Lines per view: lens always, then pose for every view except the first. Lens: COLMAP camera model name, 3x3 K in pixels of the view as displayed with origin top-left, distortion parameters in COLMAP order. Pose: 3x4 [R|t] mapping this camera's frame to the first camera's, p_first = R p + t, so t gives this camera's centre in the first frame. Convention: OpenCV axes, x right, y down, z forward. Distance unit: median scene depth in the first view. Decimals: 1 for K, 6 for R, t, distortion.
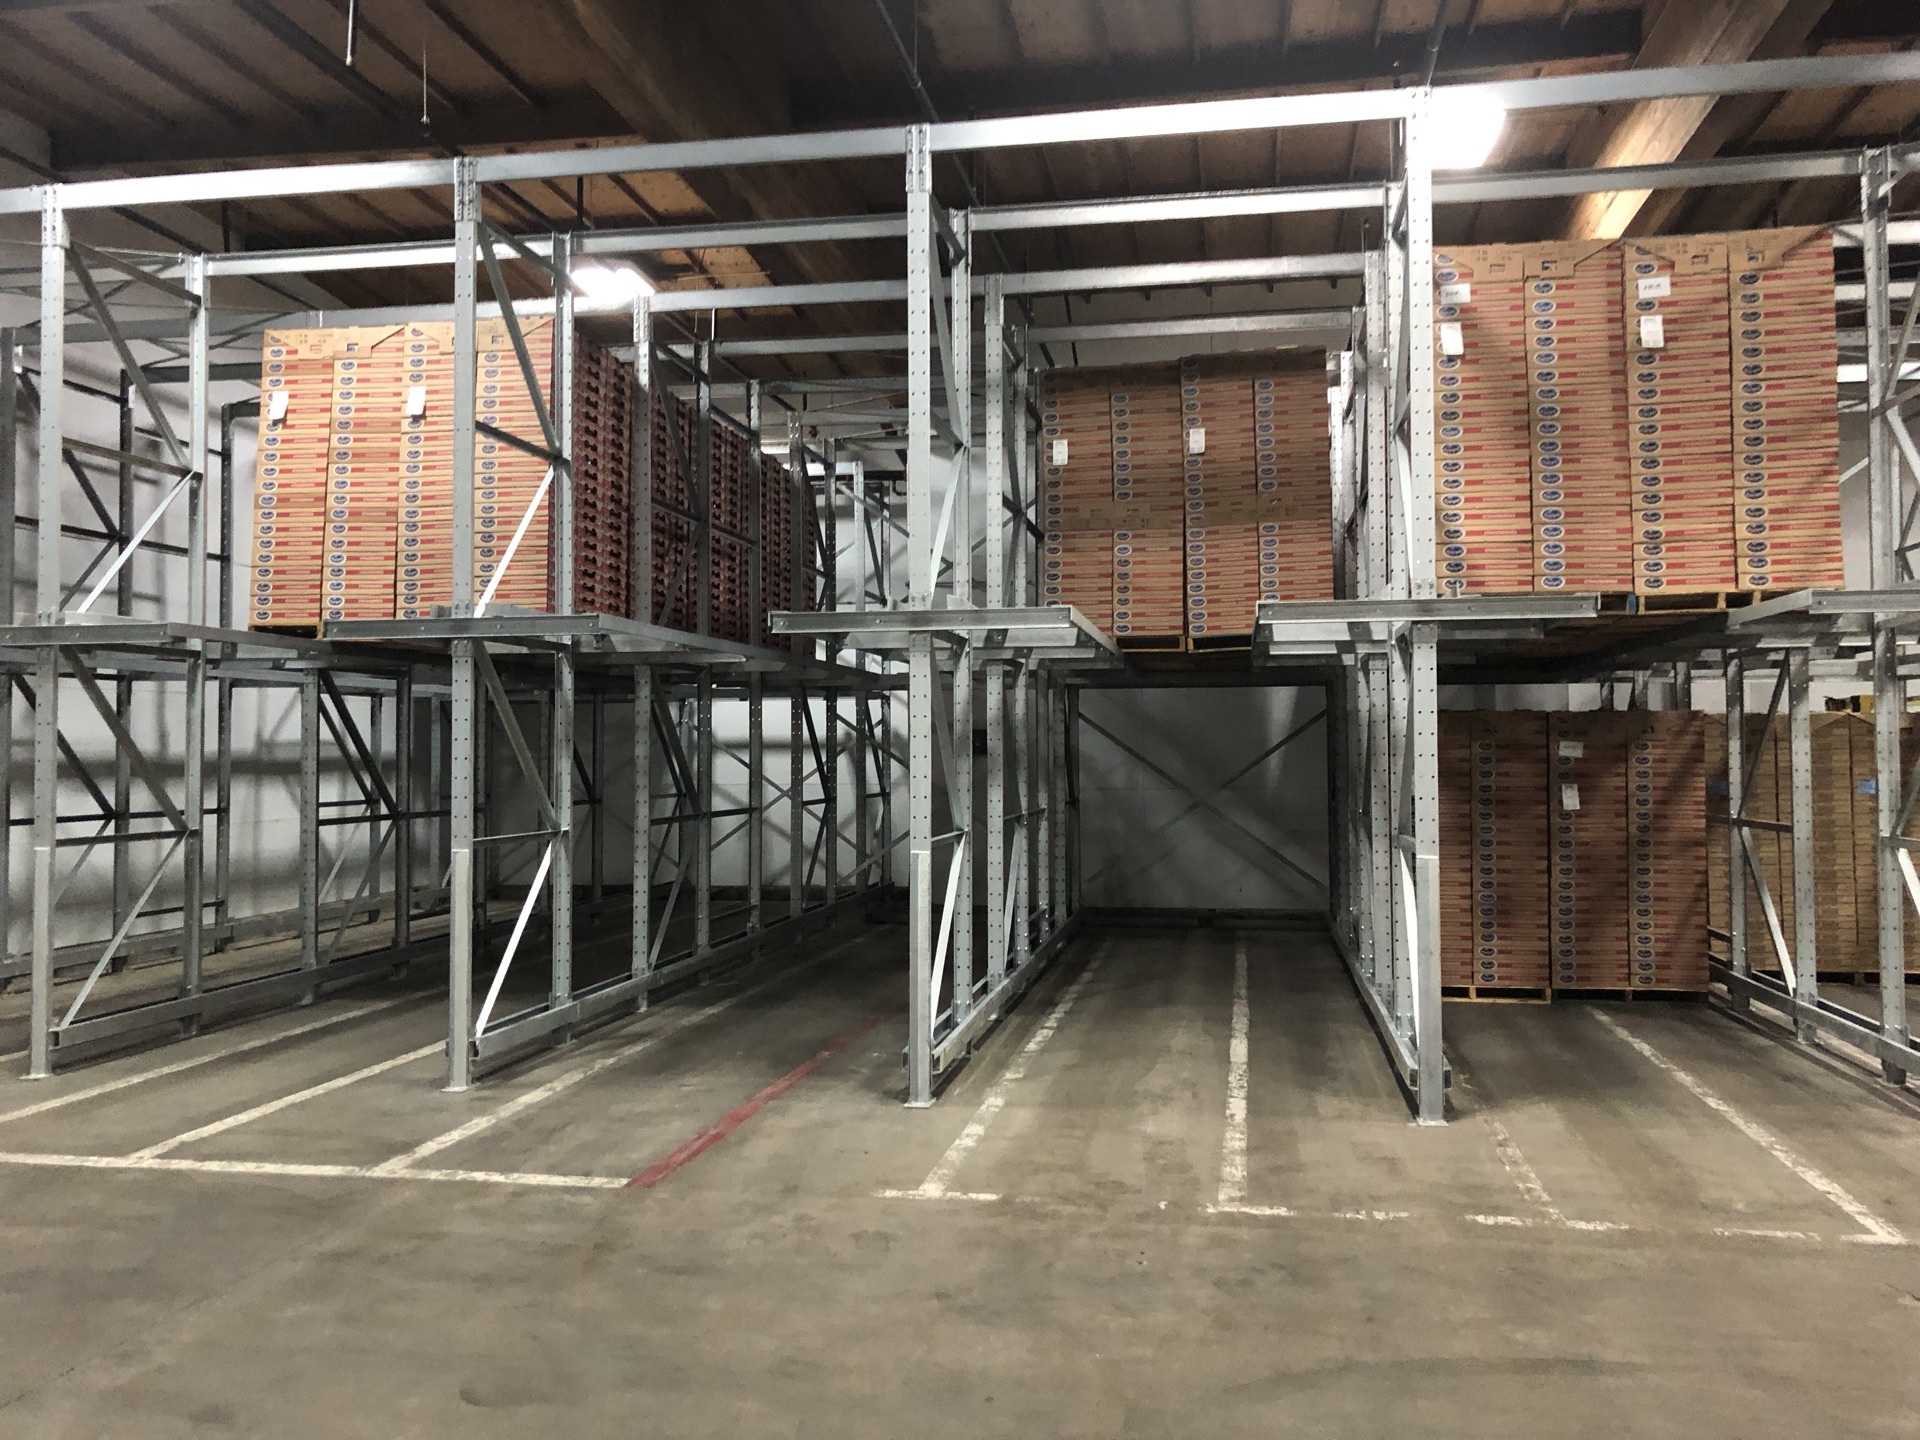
lens RADIAL K [[1576.9, 0, 942.5], [0, 1576.9, 700.5], [0, 0, 1]] dist [0.022394, -0.041773]
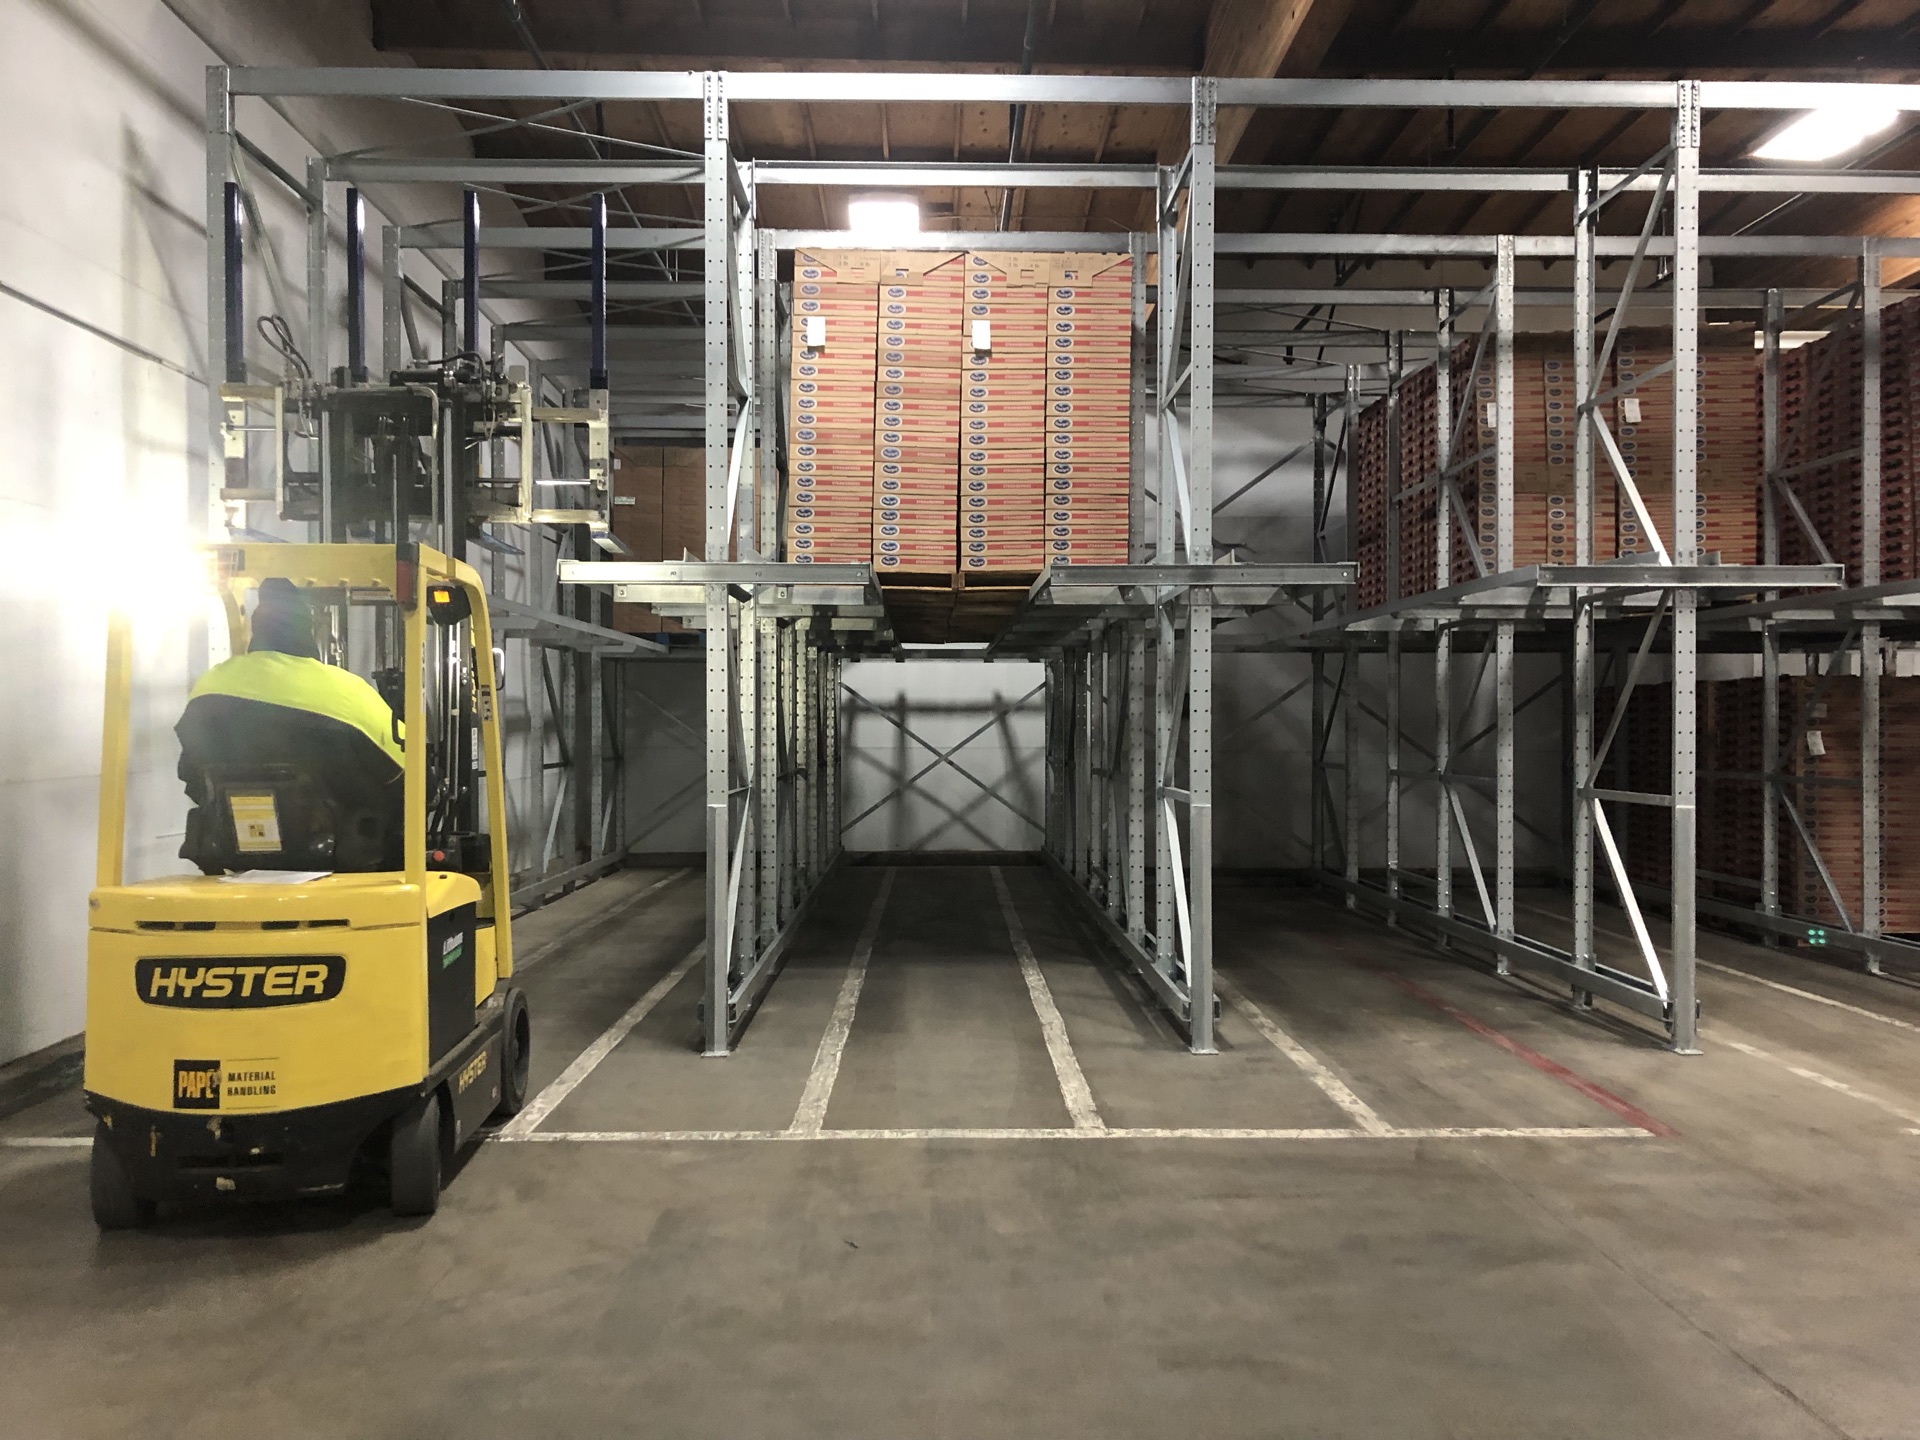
lens RADIAL K [[1576.9, 0, 958.9], [0, 1576.9, 702.8], [0, 0, 1]] dist [0.022394, -0.041773]
pose [[0.974329, -0.001499, 0.225122, -0.549236], [-0.003688, 0.999737, 0.022620, 0.007042], [-0.225097, -0.022870, 0.974068, 0.086371]]
